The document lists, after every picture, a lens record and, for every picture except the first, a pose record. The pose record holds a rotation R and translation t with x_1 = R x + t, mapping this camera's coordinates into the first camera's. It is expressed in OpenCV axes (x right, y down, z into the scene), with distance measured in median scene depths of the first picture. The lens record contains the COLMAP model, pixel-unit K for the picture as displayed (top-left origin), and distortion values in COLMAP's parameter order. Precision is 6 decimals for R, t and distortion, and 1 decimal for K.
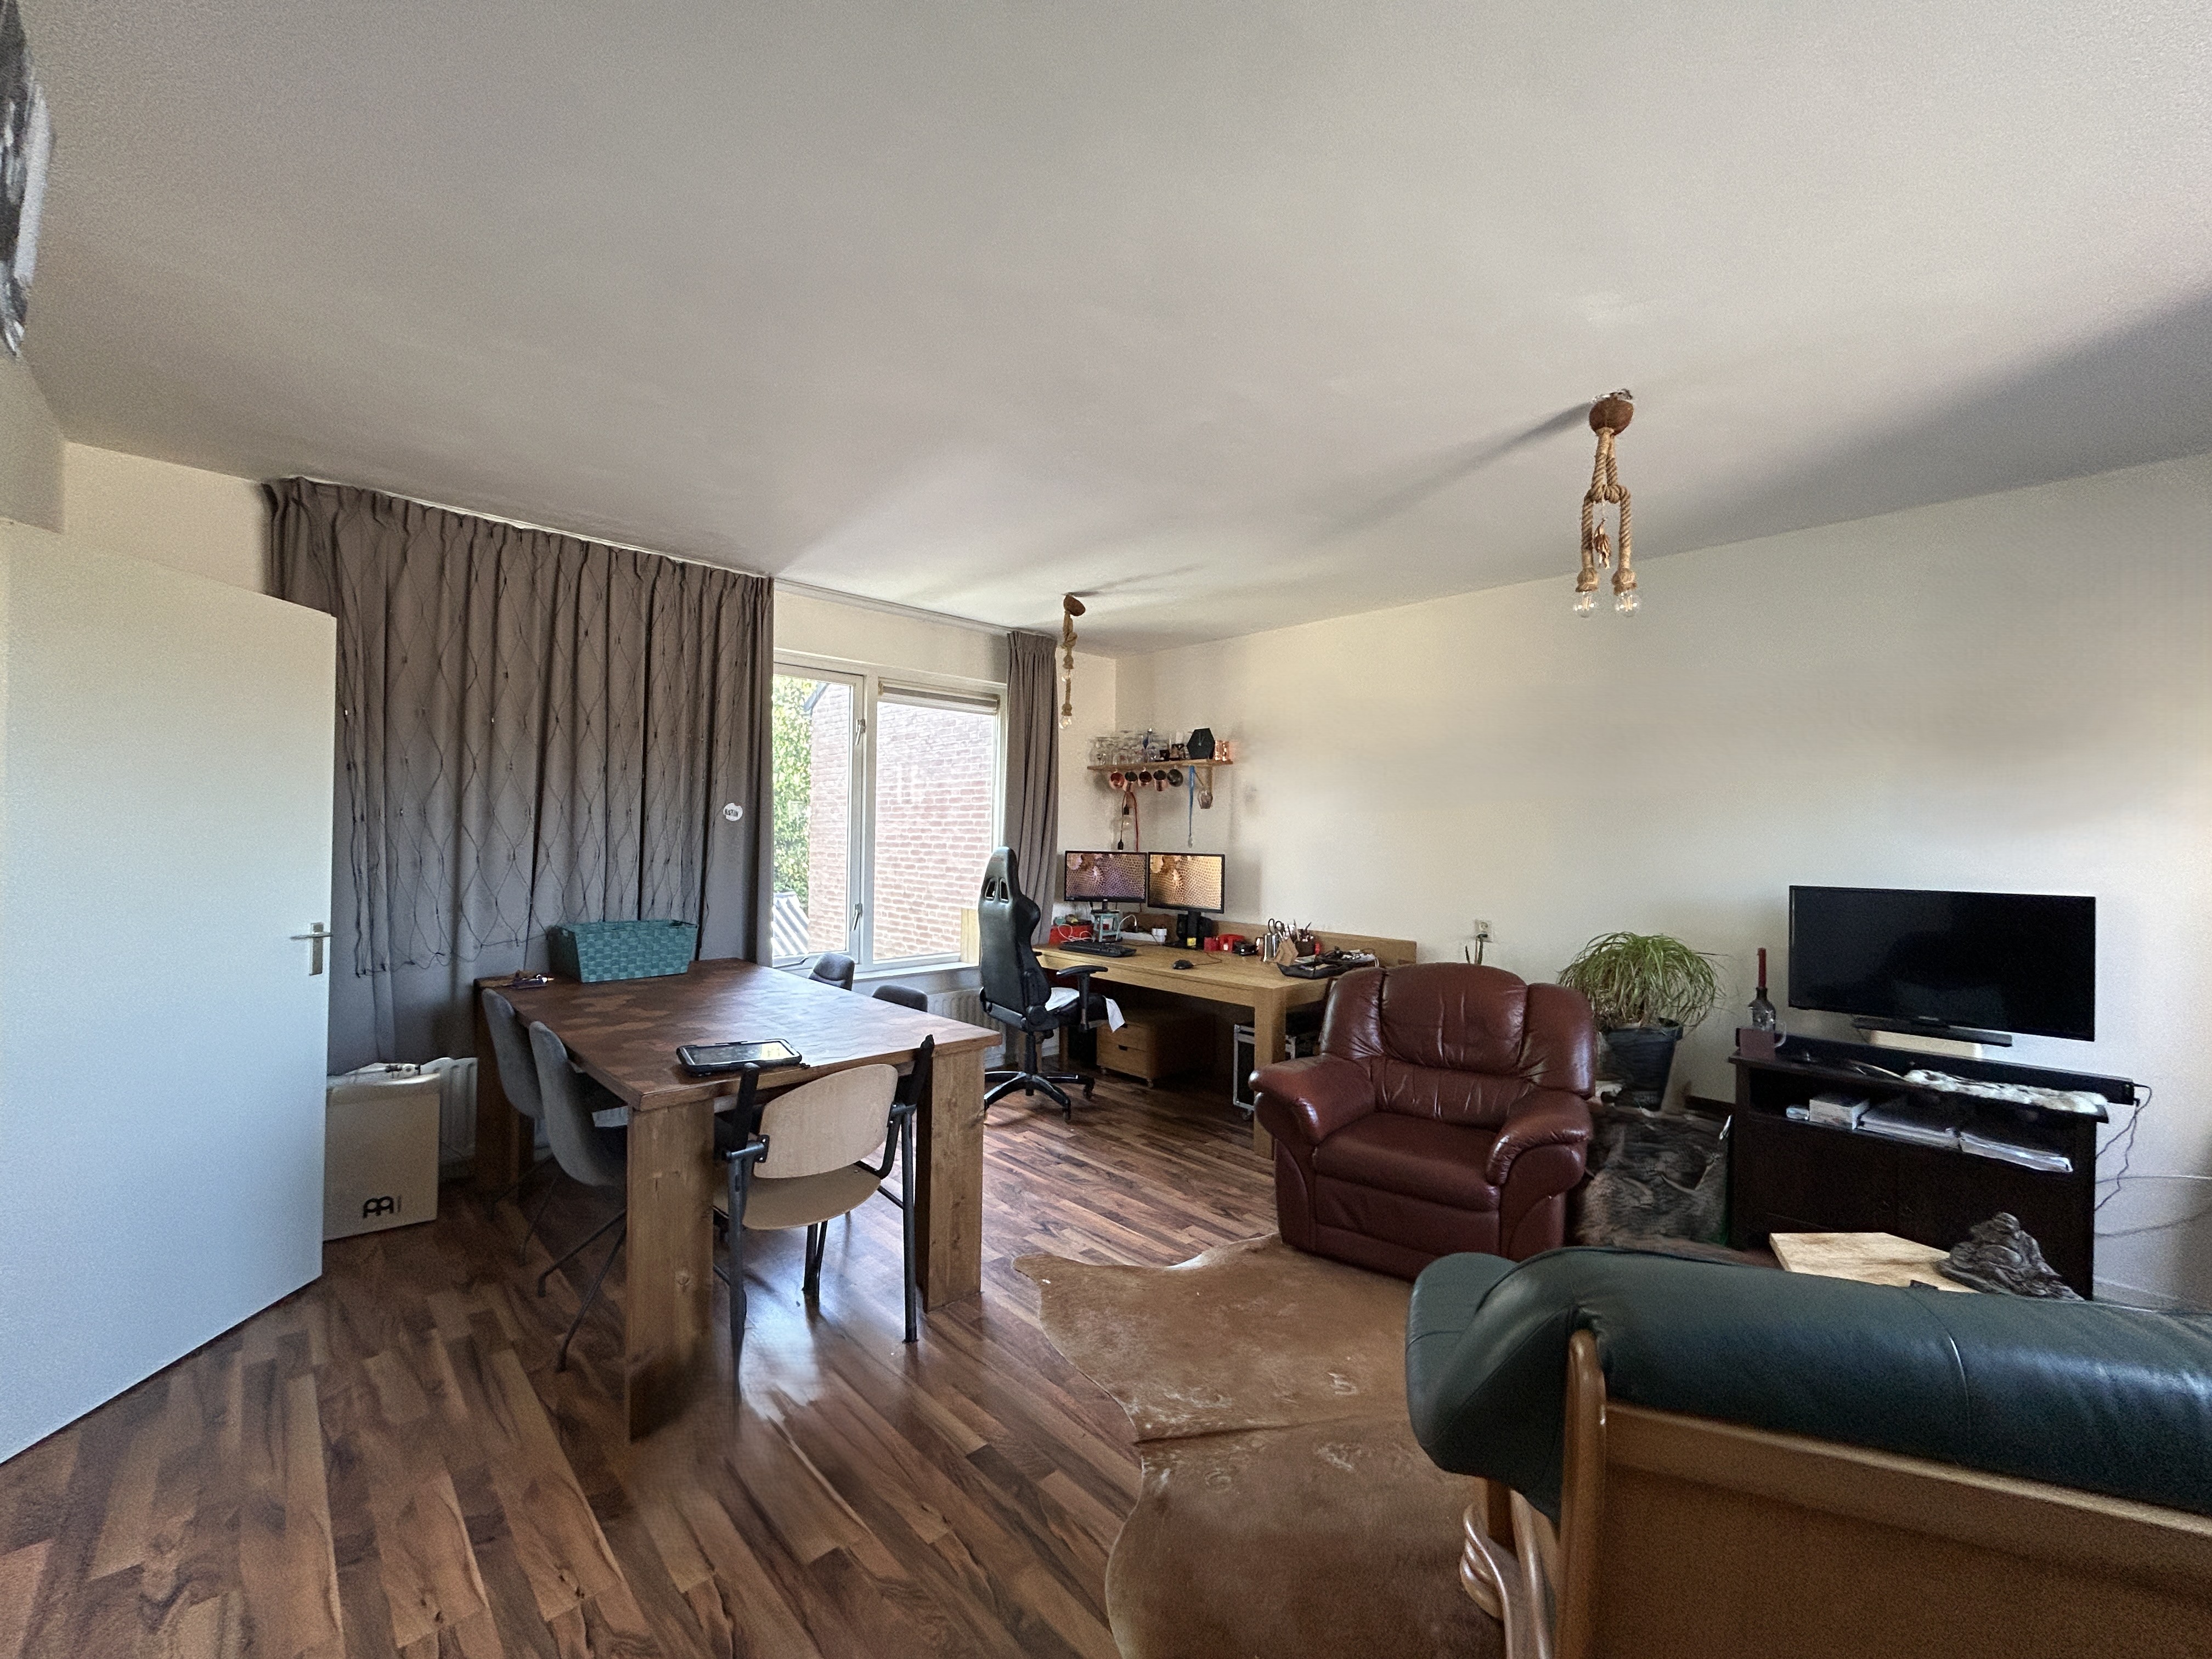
lens RADIAL K [[895.1, 0, 1103.5], [0, 895.1, 826.9], [0, 0, 1]] dist [0.000290, -0.000029]
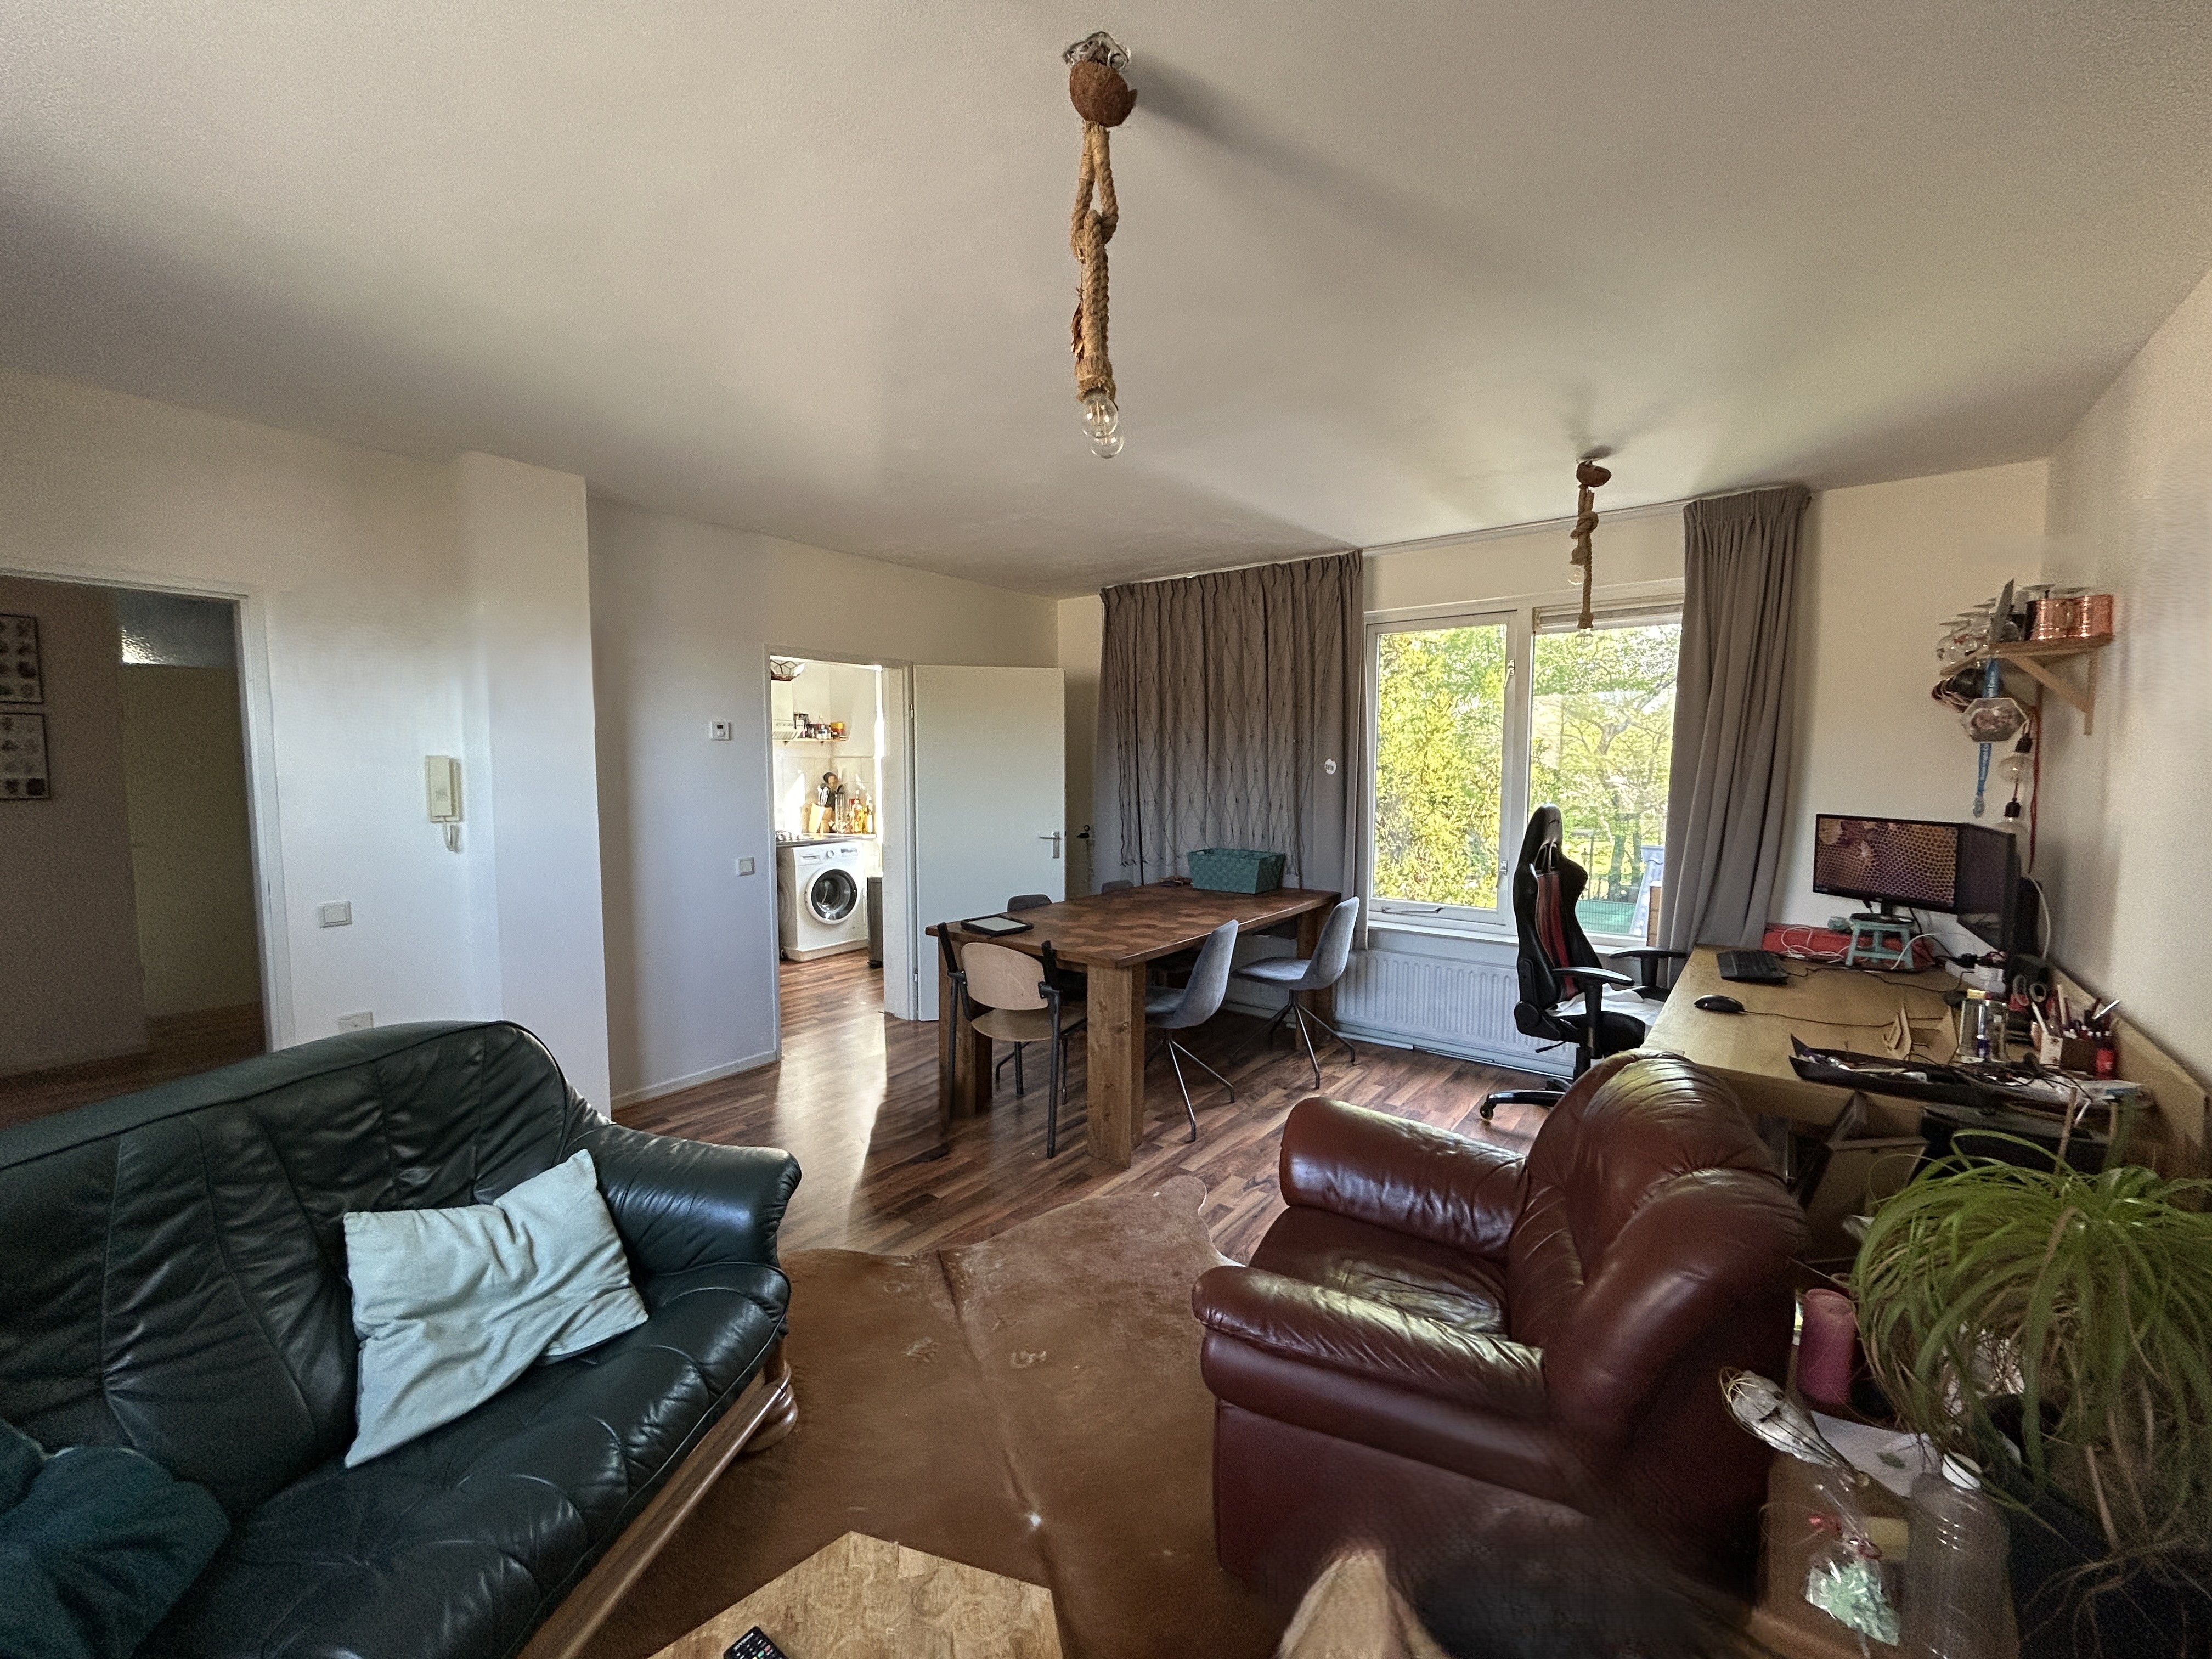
lens RADIAL K [[895.1, 0, 1102.4], [0, 895.1, 826.4], [0, 0, 1]] dist [0.000290, -0.000029]
pose [[0.157763, 0.048445, -0.986288, 0.680622], [0.005256, 0.998741, 0.049897, 0.001132], [0.987463, -0.013056, 0.157309, 0.528954]]
